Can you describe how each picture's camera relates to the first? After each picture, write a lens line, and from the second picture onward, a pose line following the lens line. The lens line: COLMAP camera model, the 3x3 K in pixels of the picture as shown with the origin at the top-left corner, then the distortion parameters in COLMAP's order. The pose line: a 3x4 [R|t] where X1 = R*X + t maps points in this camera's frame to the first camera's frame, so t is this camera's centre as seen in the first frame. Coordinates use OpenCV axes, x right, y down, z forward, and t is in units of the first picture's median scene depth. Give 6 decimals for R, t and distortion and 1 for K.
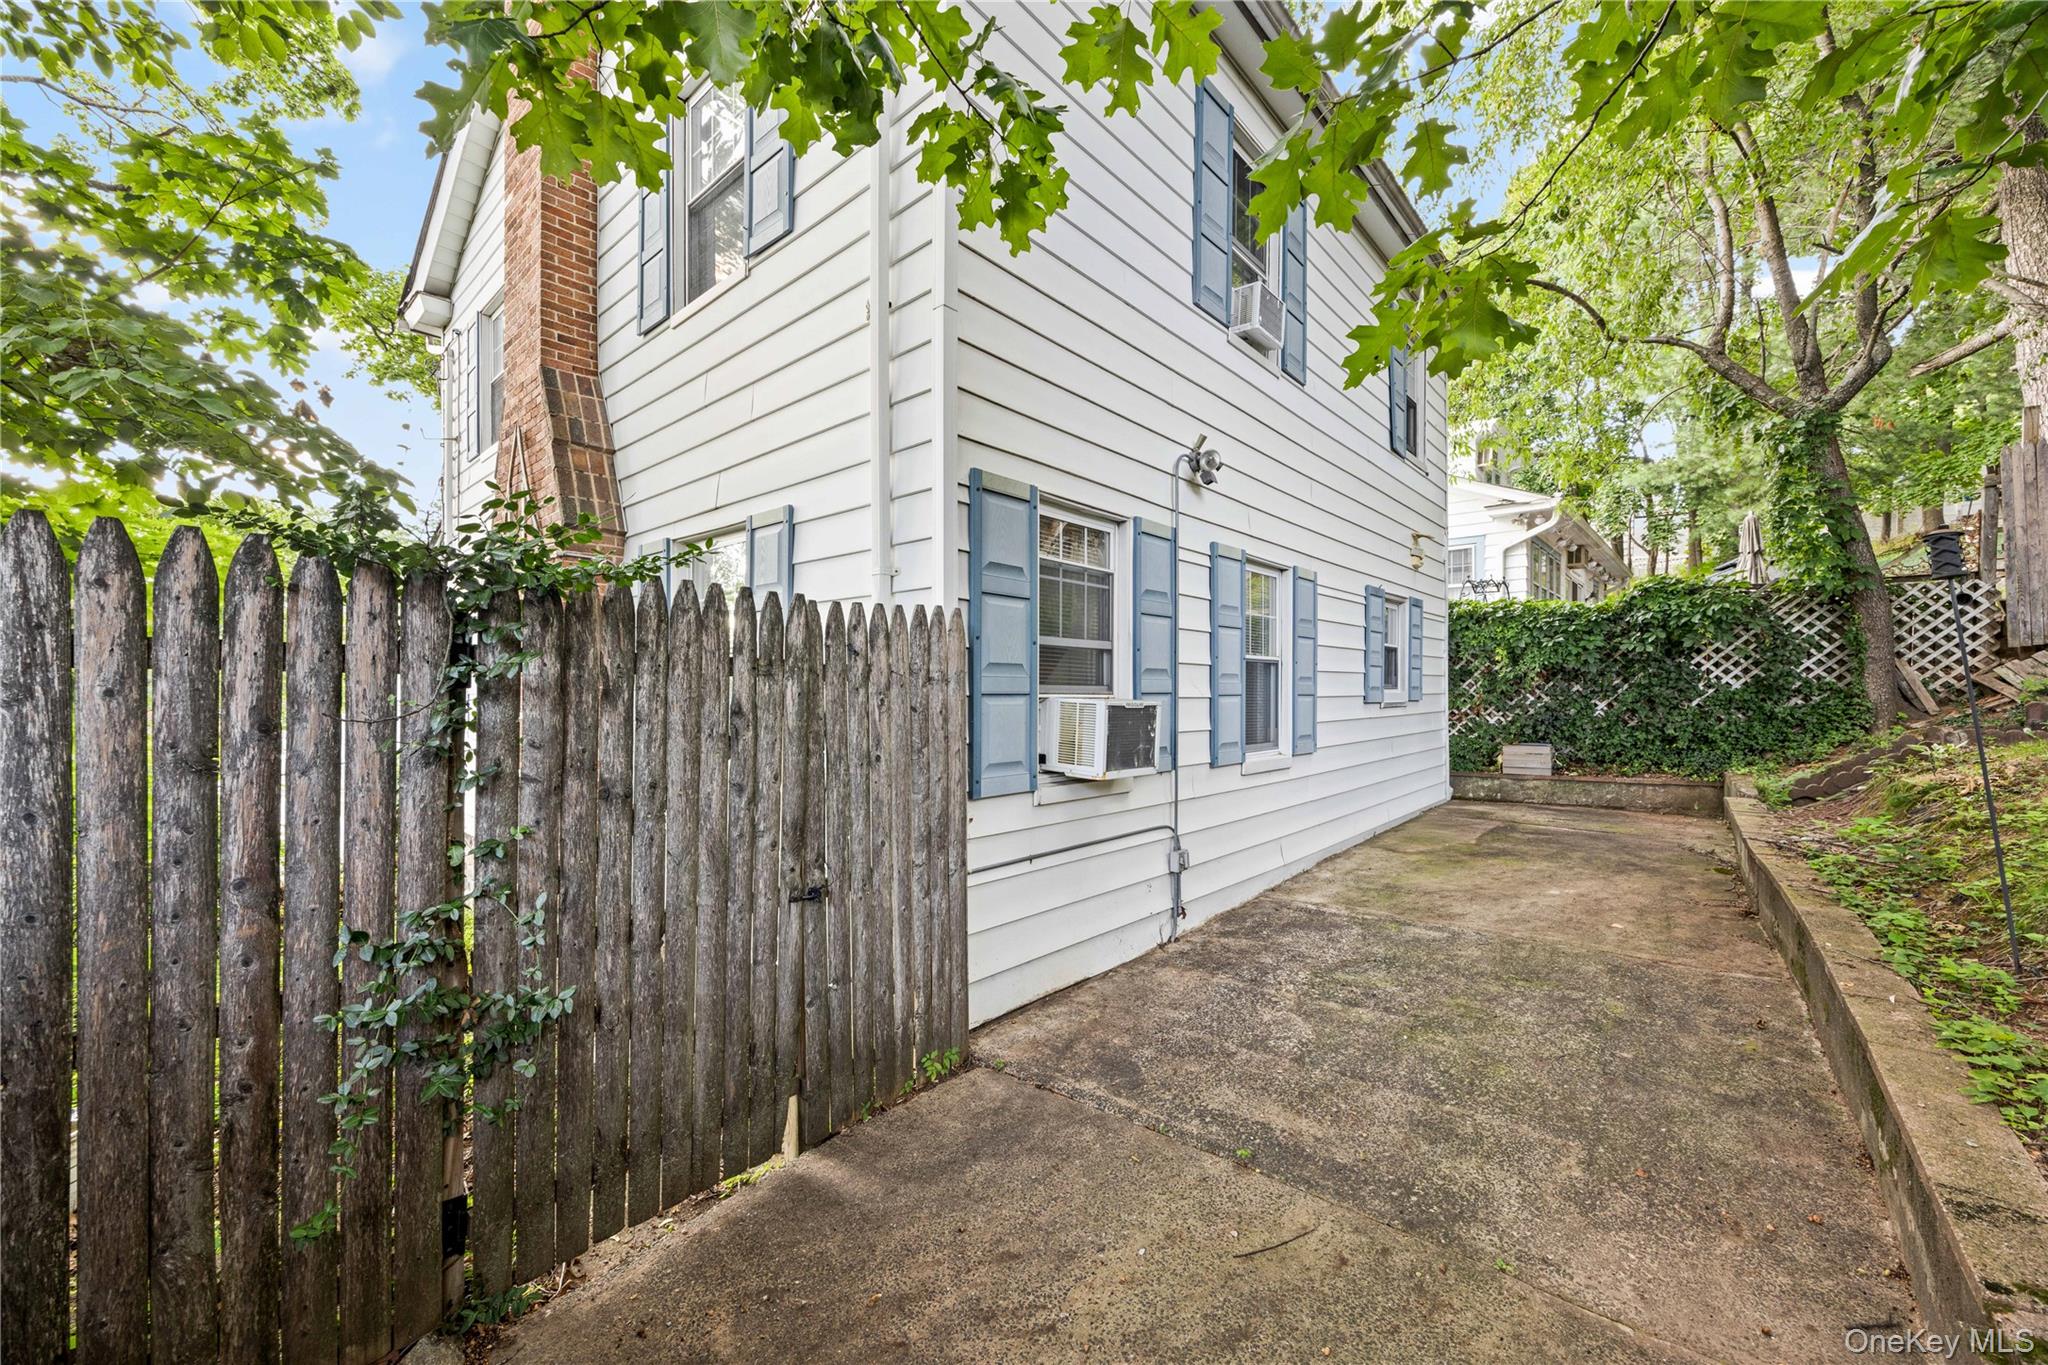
lens RADIAL K [[789.5, 0, 1023.0], [0, 789.5, 690.8], [0, 0, 1]] dist [-0.001386, -0.000203]
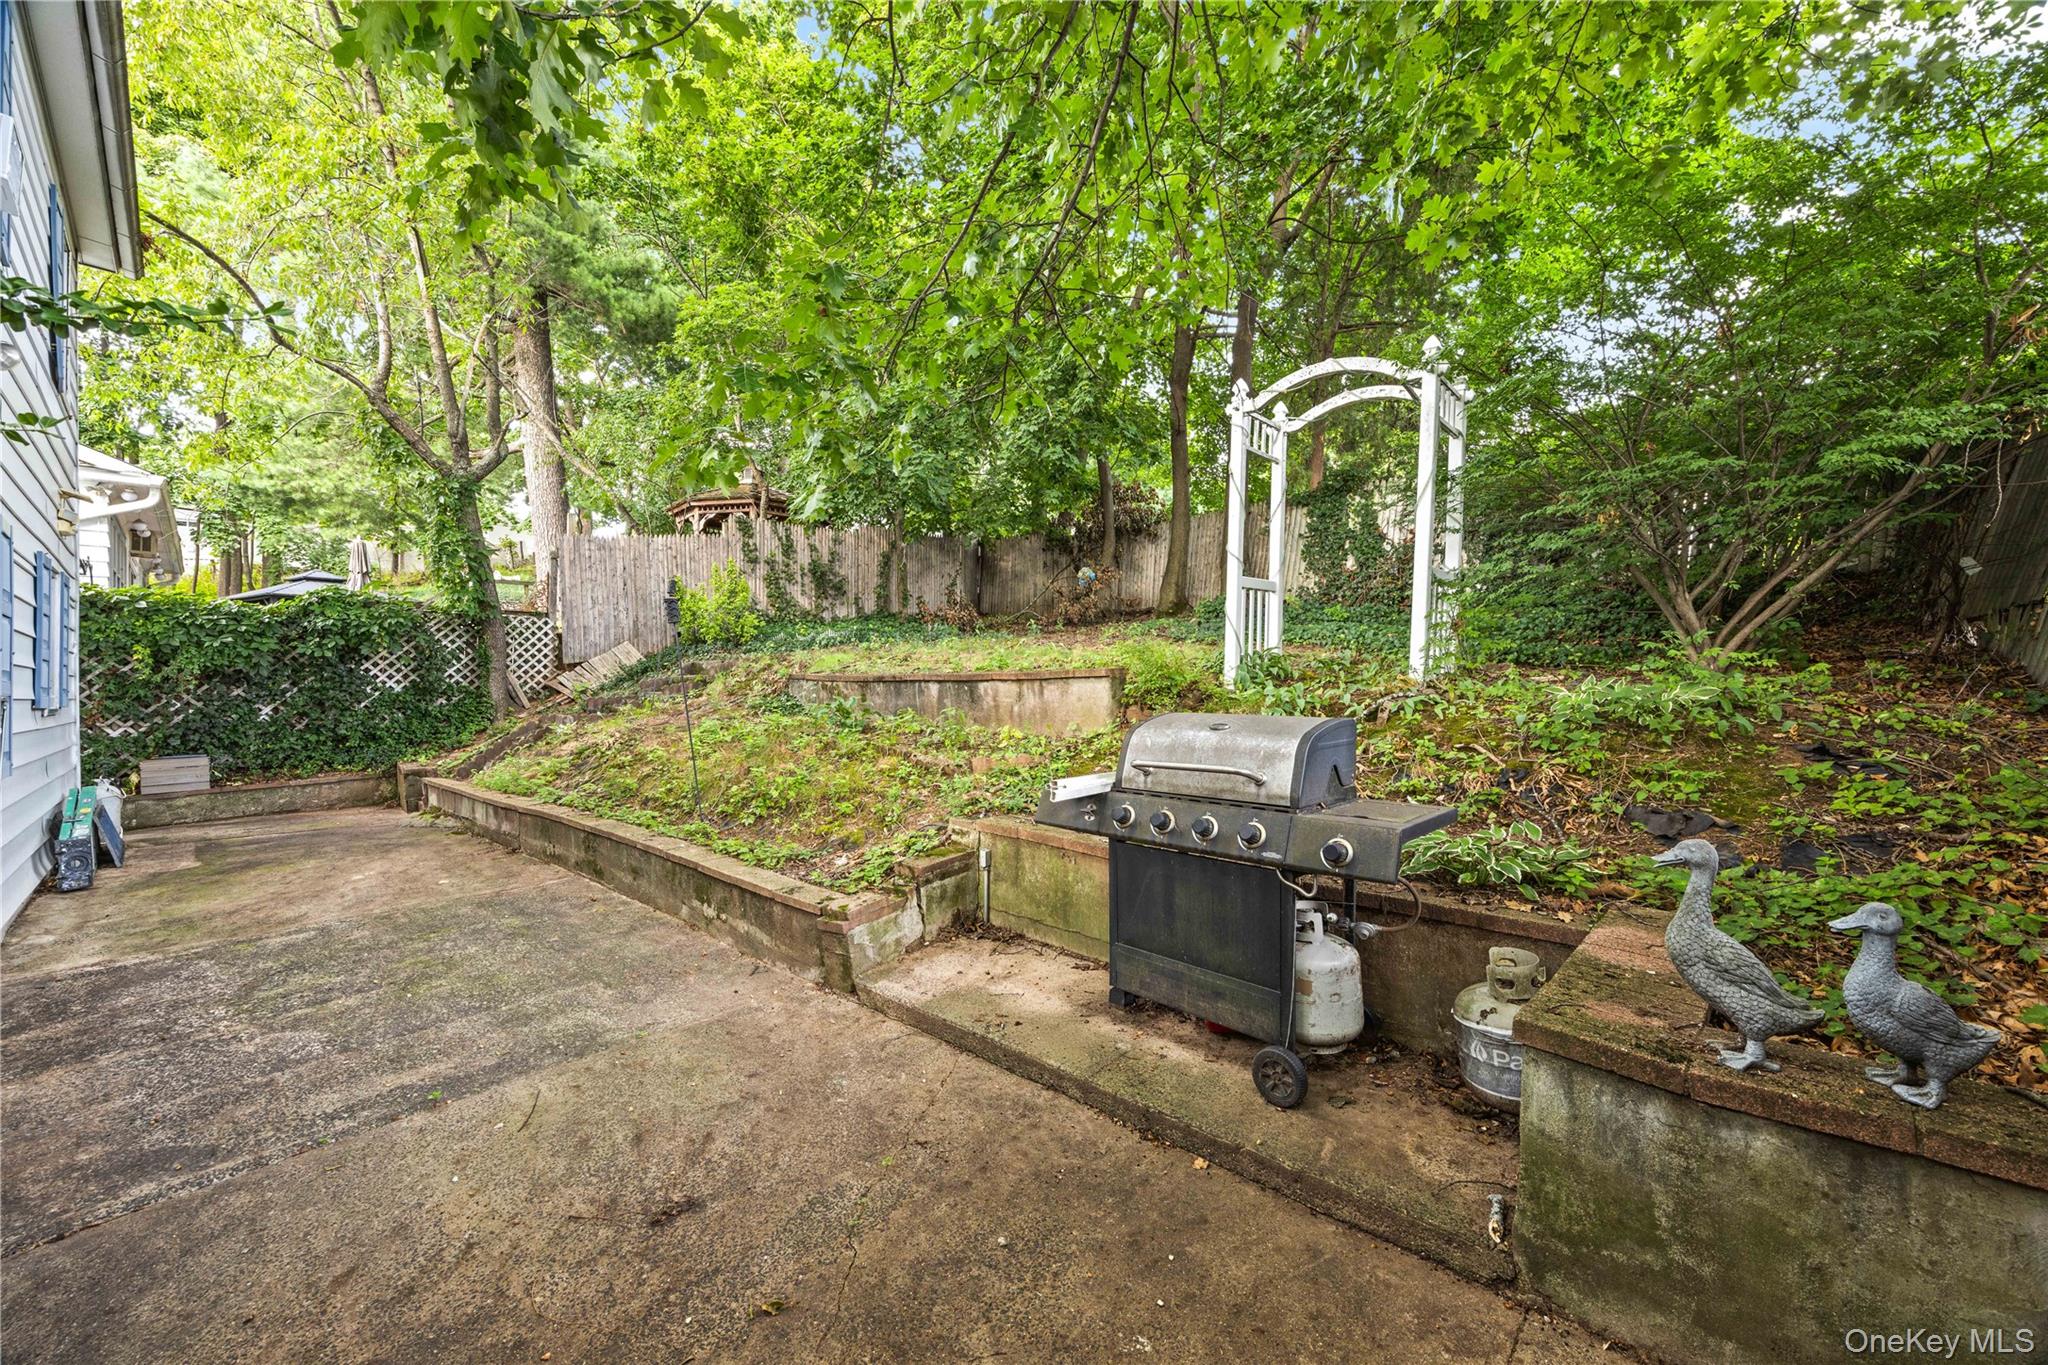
lens RADIAL K [[789.5, 0, 1023.6], [0, 789.5, 683.9], [0, 0, 1]] dist [-0.001386, -0.000203]
pose [[0.022878, 0.007572, 0.999710, -0.269837], [0.016656, 0.999830, -0.007954, 0.011880], [-0.999600, 0.016833, 0.022748, 0.048710]]
